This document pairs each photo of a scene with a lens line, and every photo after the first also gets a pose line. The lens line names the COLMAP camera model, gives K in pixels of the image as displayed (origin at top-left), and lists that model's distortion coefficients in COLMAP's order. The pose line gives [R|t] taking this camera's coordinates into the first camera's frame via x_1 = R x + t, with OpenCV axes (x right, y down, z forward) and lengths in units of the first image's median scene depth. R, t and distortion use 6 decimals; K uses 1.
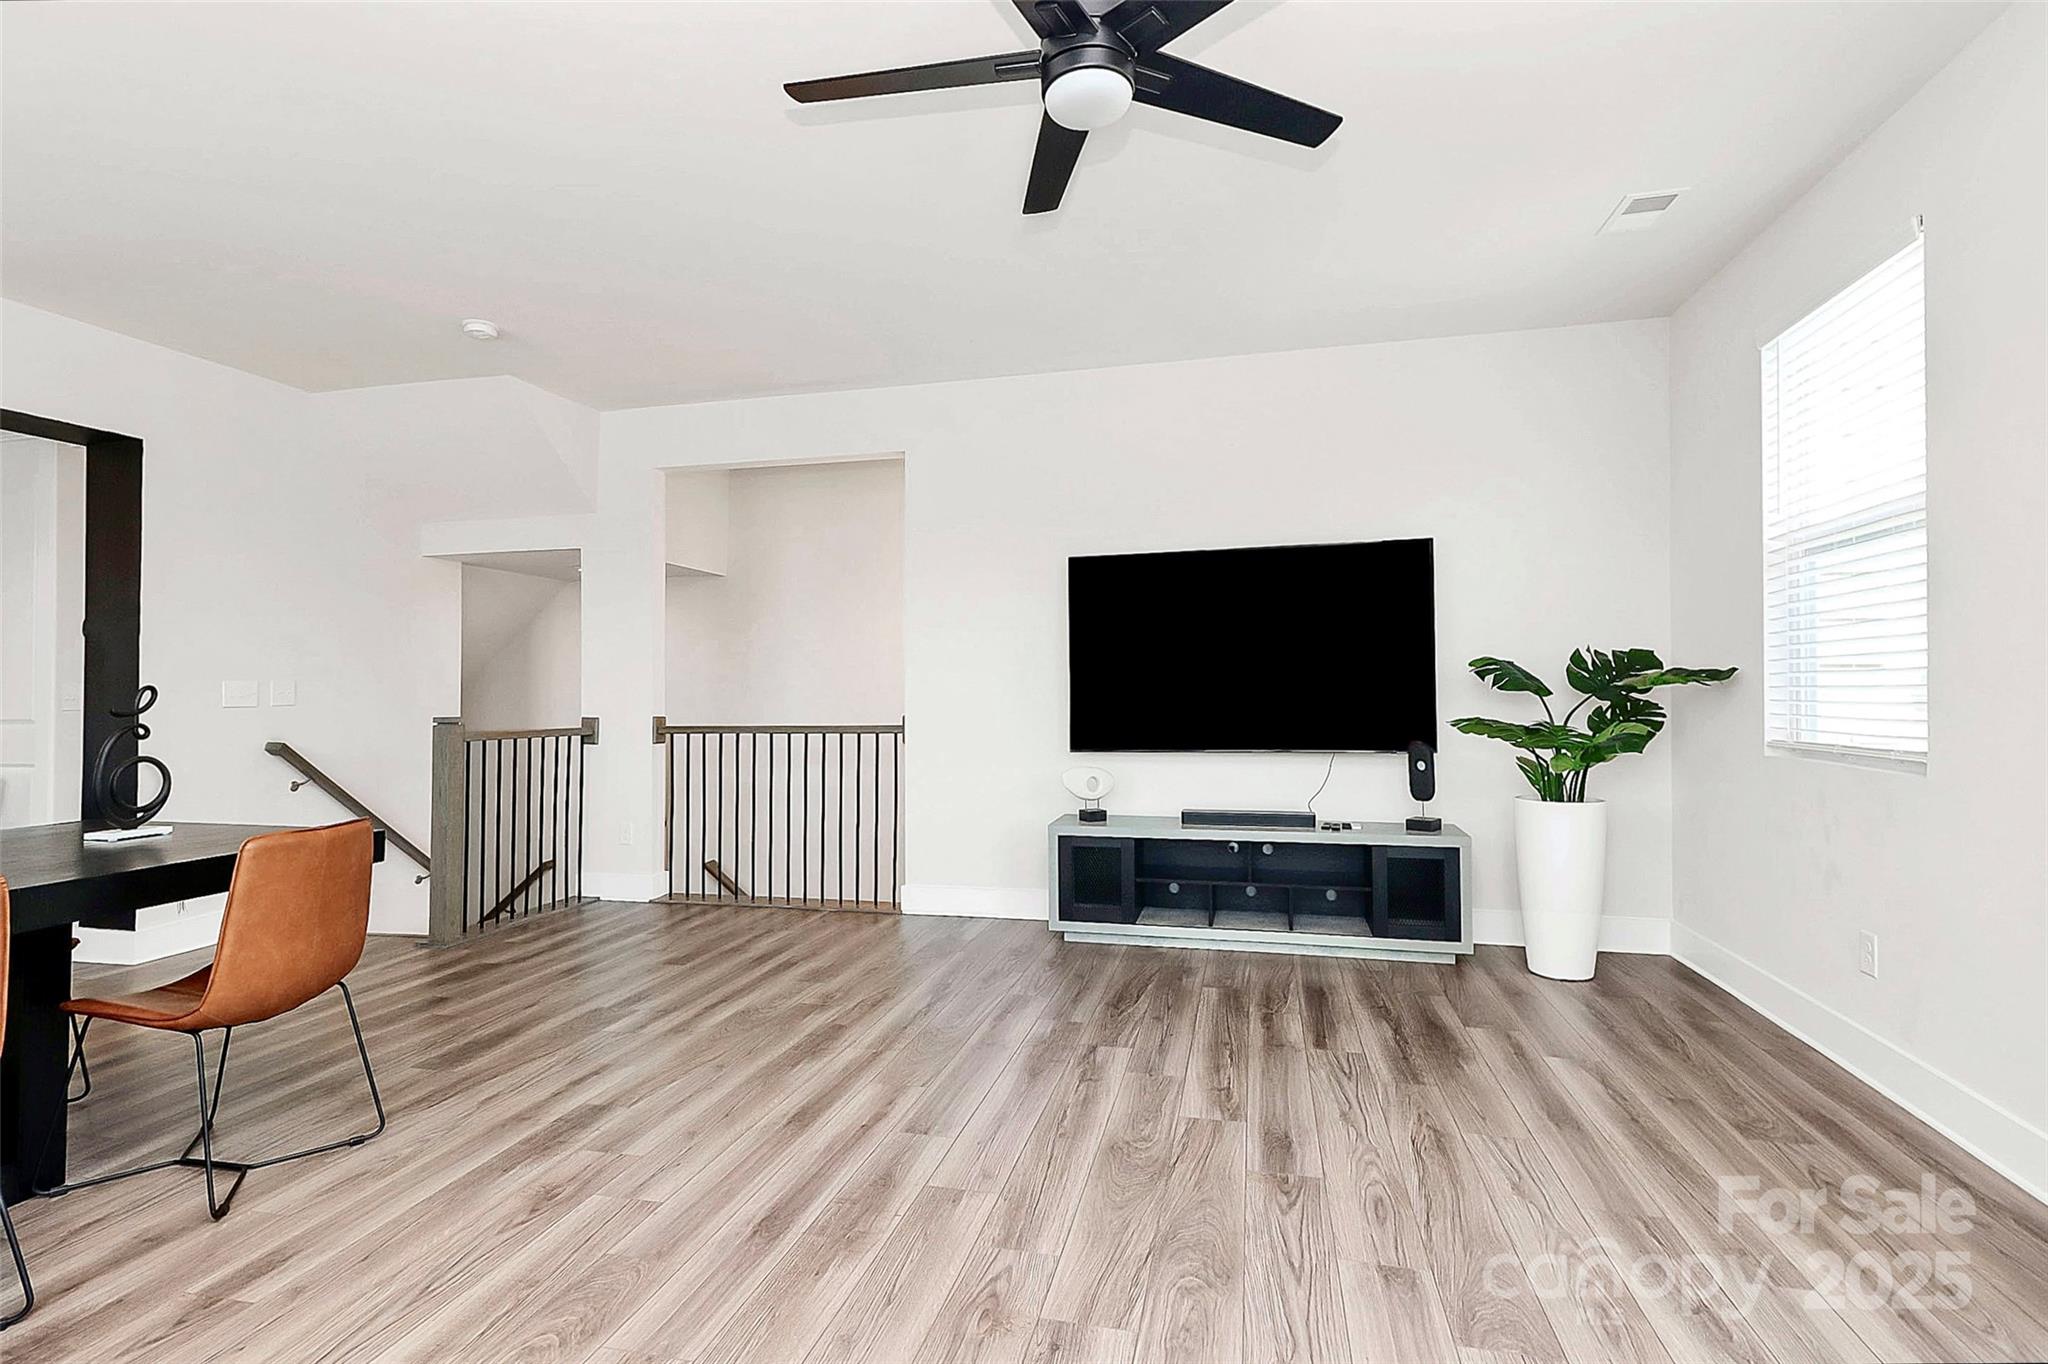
lens RADIAL K [[1035.4, 0, 1048.5], [0, 1035.4, 695.0], [0, 0, 1]] dist [0.065531, -0.036559]
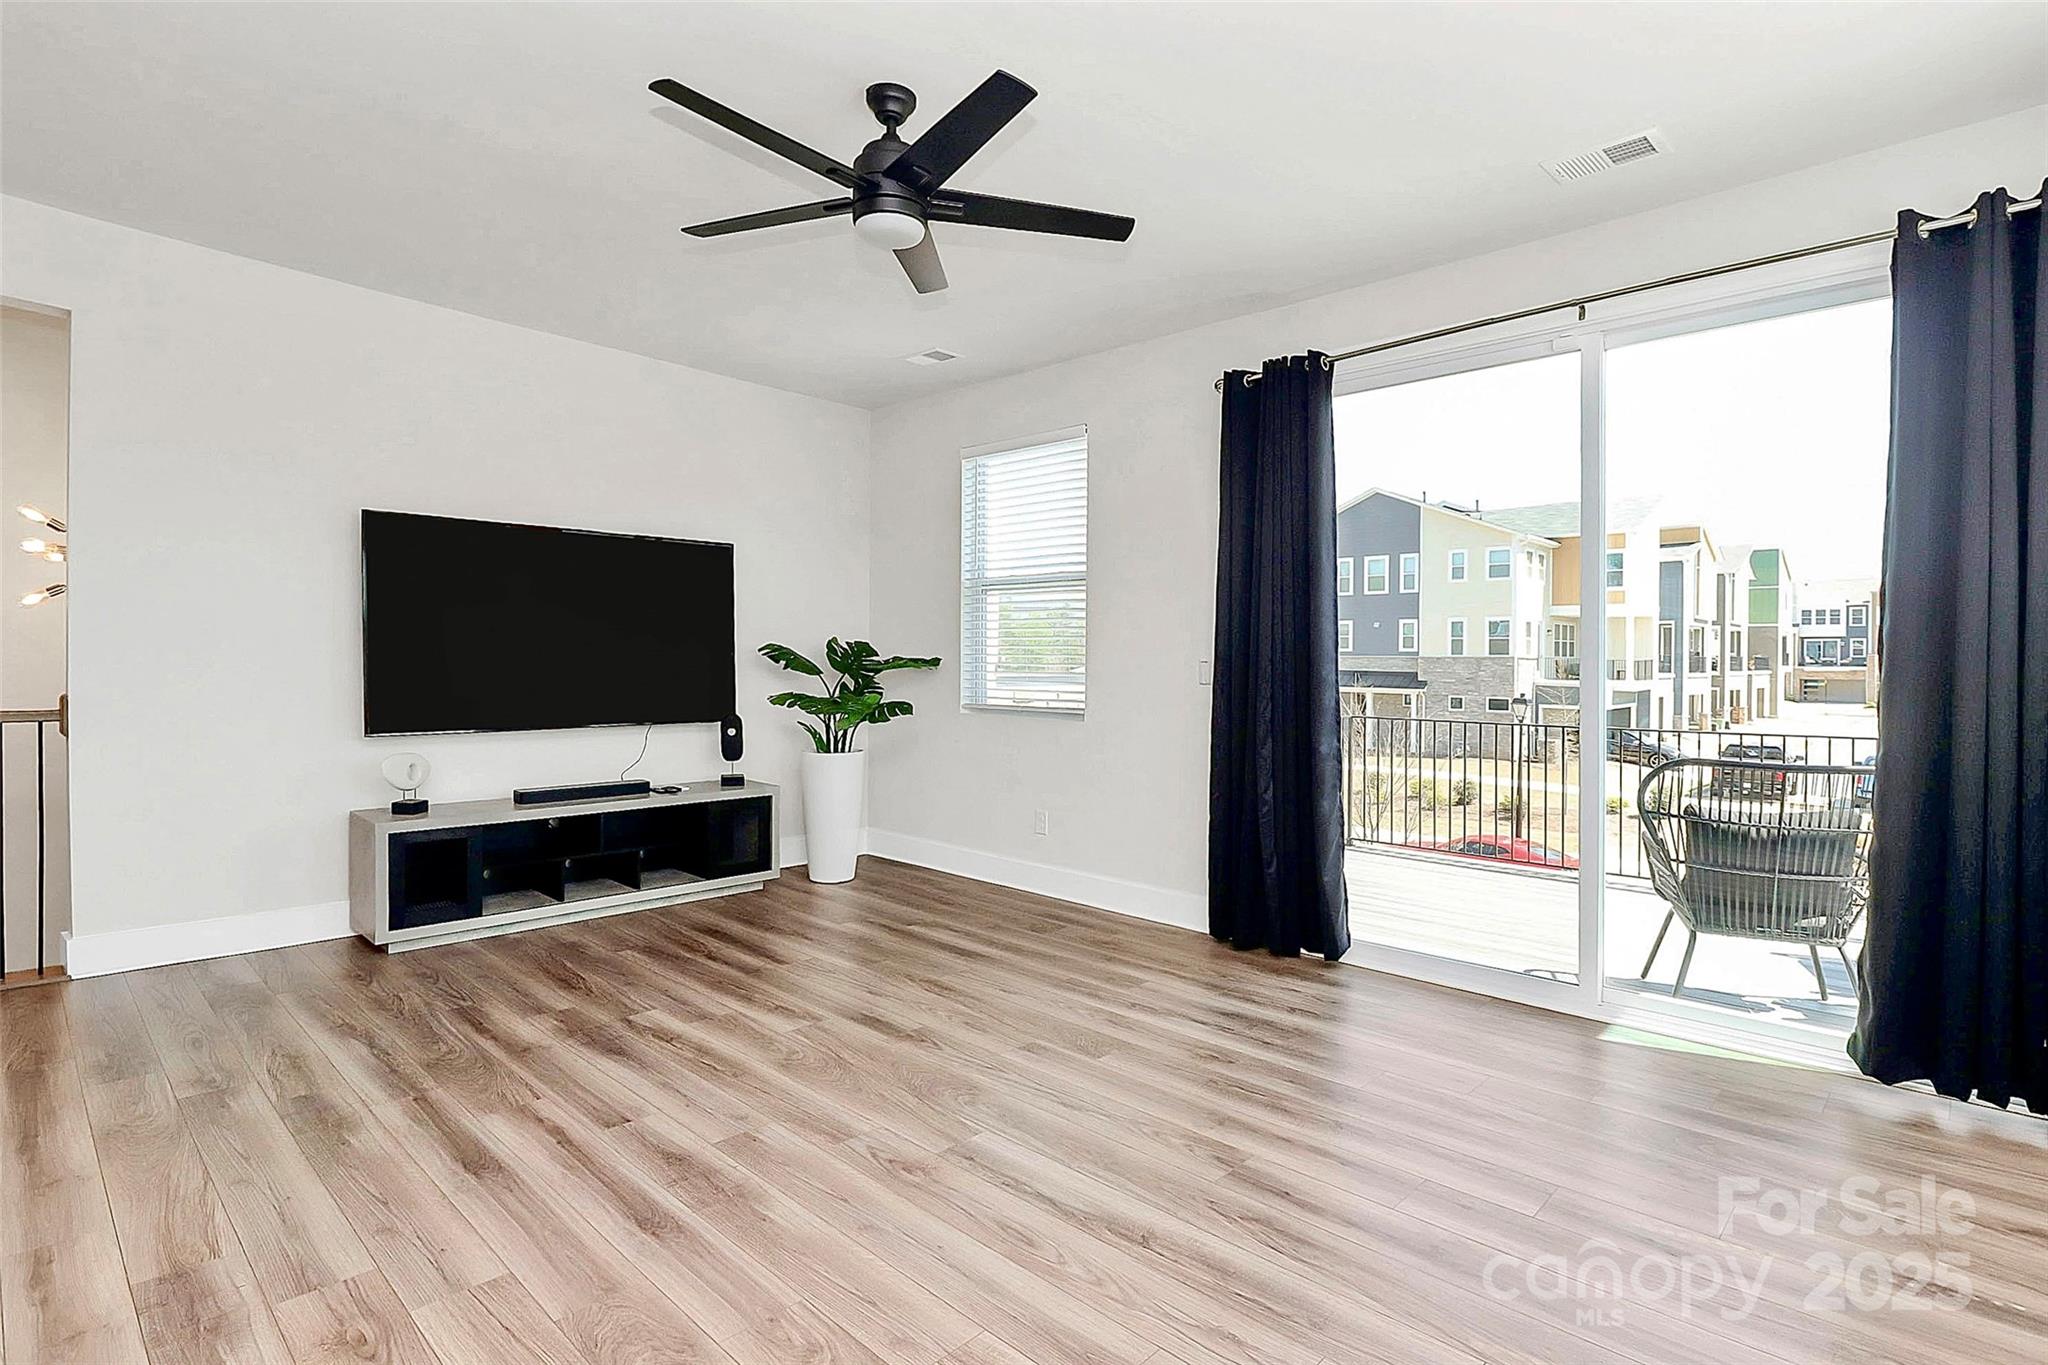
lens RADIAL K [[976.4, 0, 1071.6], [0, 976.4, 651.5], [0, 0, 1]] dist [-0.001375, -0.001185]
pose [[0.491187, 0.022152, 0.870772, -0.523168], [-0.014538, 0.999746, -0.017233, -0.013733], [-0.870933, -0.004195, 0.491385, 0.126033]]
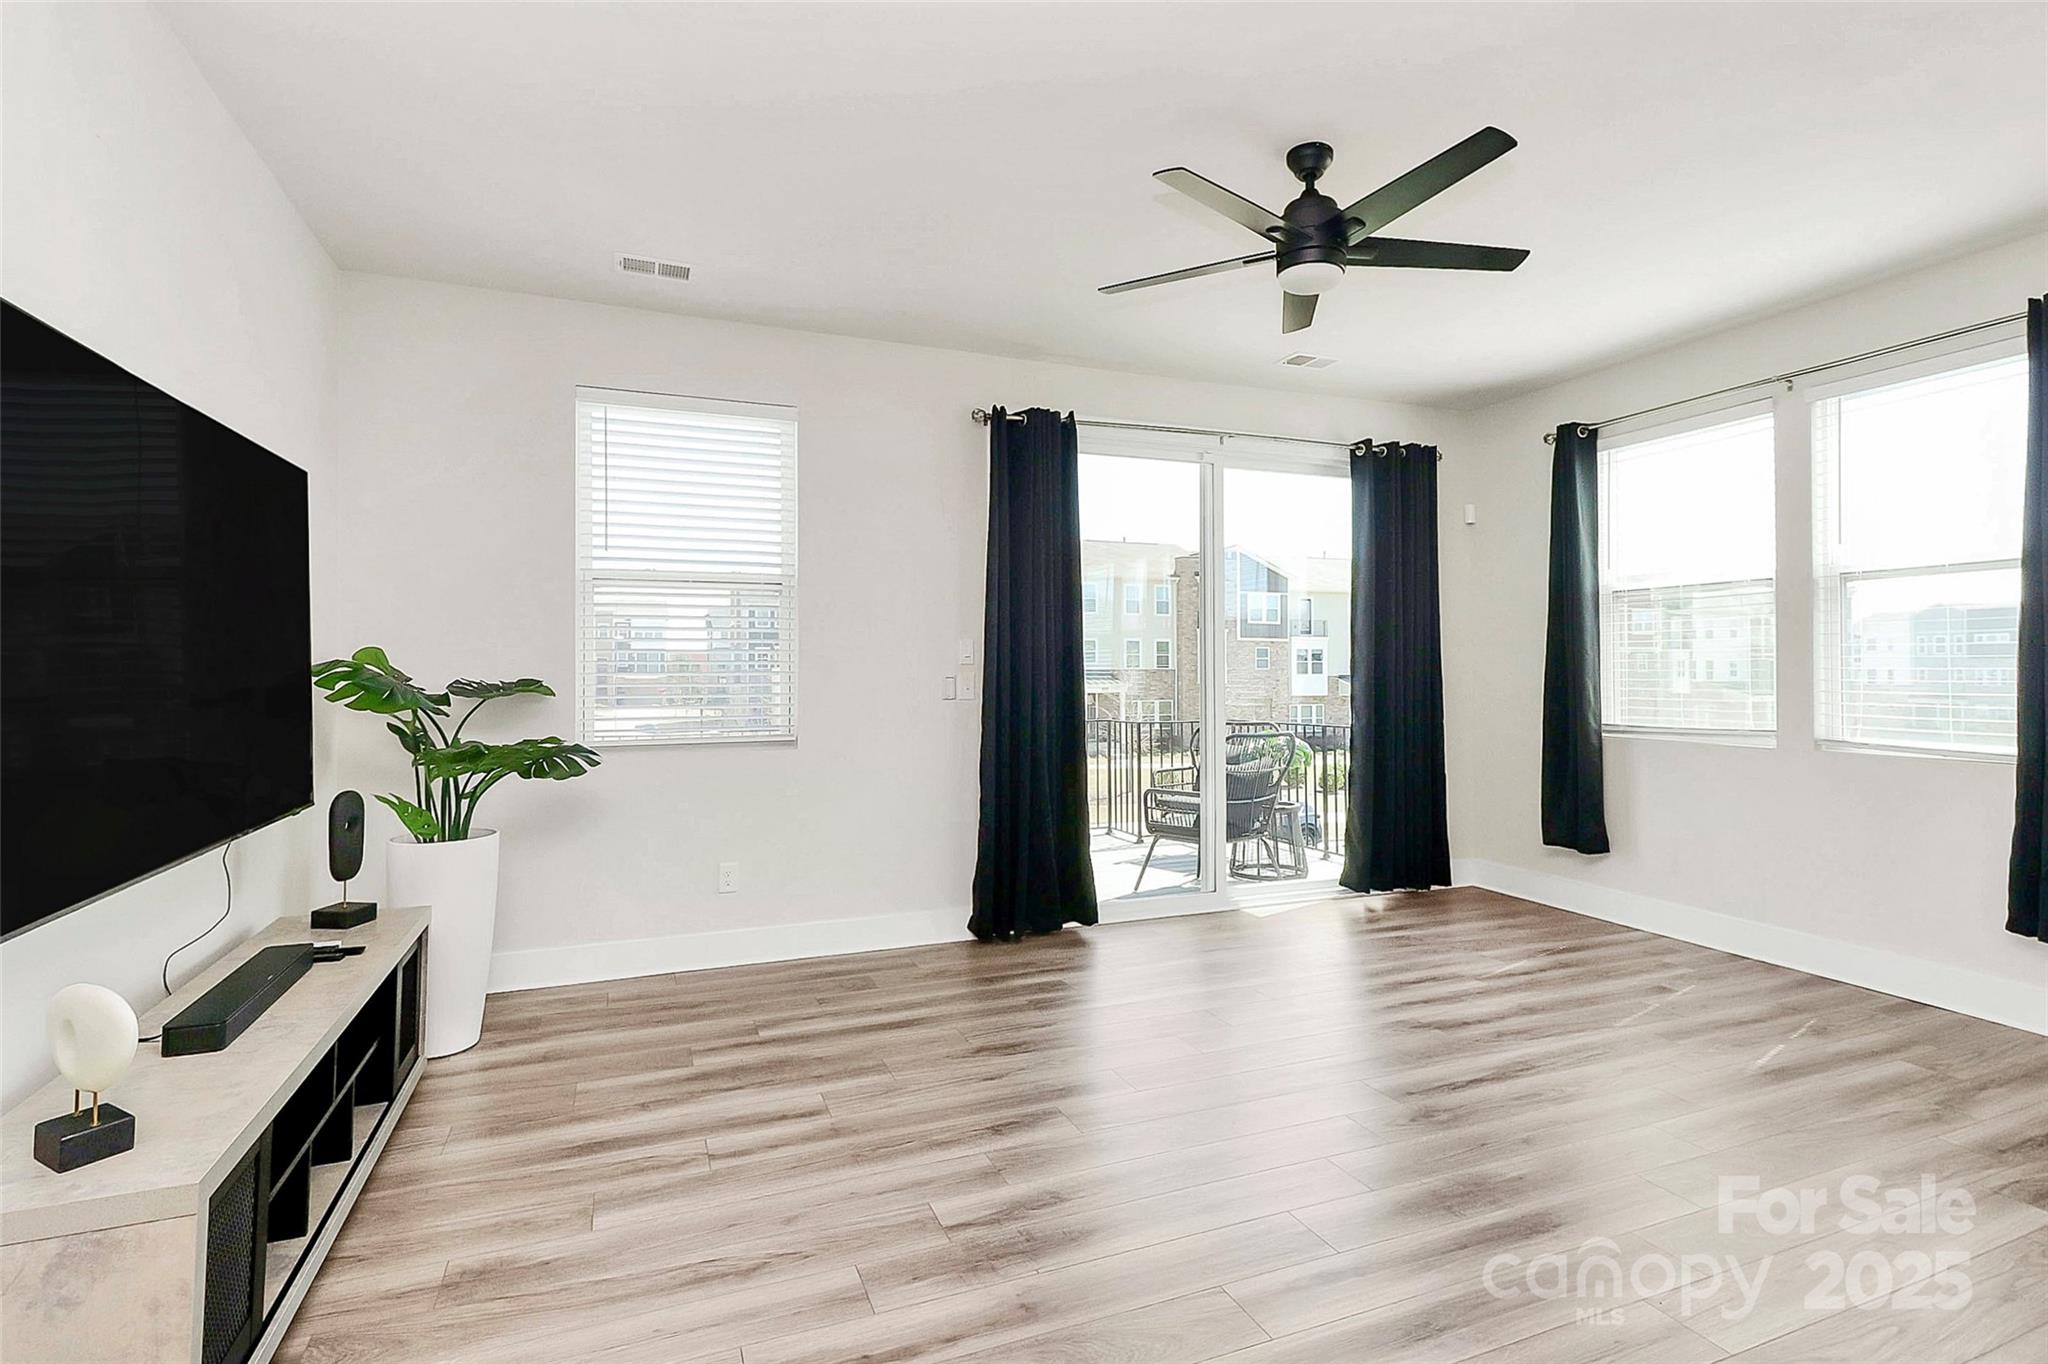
lens RADIAL K [[973.3, 0, 1024.0], [0, 973.3, 682.0], [0, 0, 1]] dist [0.002628, -0.000085]
pose [[-0.560380, -0.002390, 0.828232, -0.467618], [0.005887, 0.999959, 0.006868, -0.030055], [-0.828215, 0.008725, -0.560343, 1.178138]]
